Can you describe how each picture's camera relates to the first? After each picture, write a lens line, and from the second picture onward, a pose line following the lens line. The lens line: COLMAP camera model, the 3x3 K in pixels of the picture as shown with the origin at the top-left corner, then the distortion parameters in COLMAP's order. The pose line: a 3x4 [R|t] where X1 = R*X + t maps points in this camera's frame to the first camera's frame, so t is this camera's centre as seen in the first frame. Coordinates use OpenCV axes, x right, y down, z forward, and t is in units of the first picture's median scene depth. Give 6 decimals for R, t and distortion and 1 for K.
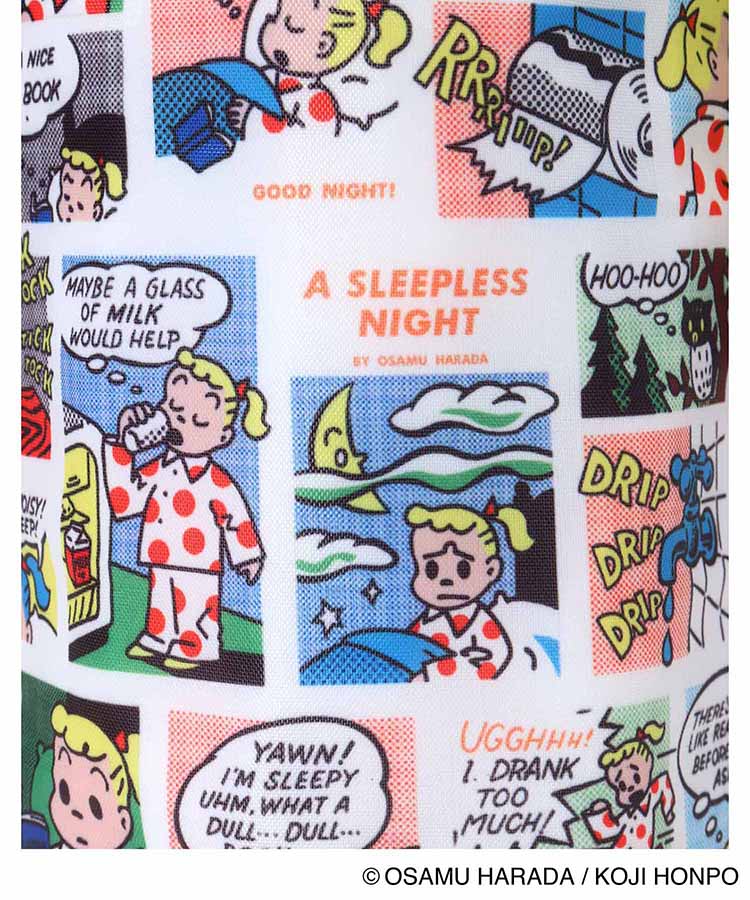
lens RADIAL K [[2850.1, 0, 352.3], [0, 2850.1, 478.0], [0, 0, 1]] dist [0.239651, 0.000000]
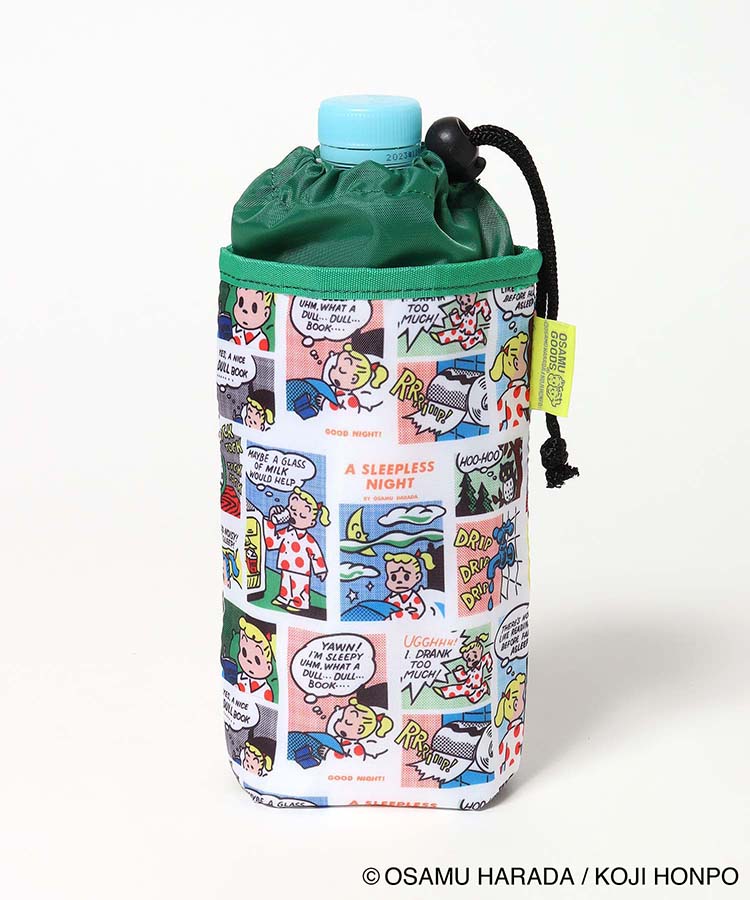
lens RADIAL K [[3507.6, 0, 375.0], [0, 3507.6, 455.8], [0, 0, 1]] dist [0.314940, 0.000000]
pose [[0.999664, 0.021350, -0.014679, 0.053921], [-0.018560, 0.985394, 0.169278, -0.591716], [0.018079, -0.168949, 0.985459, -2.014543]]
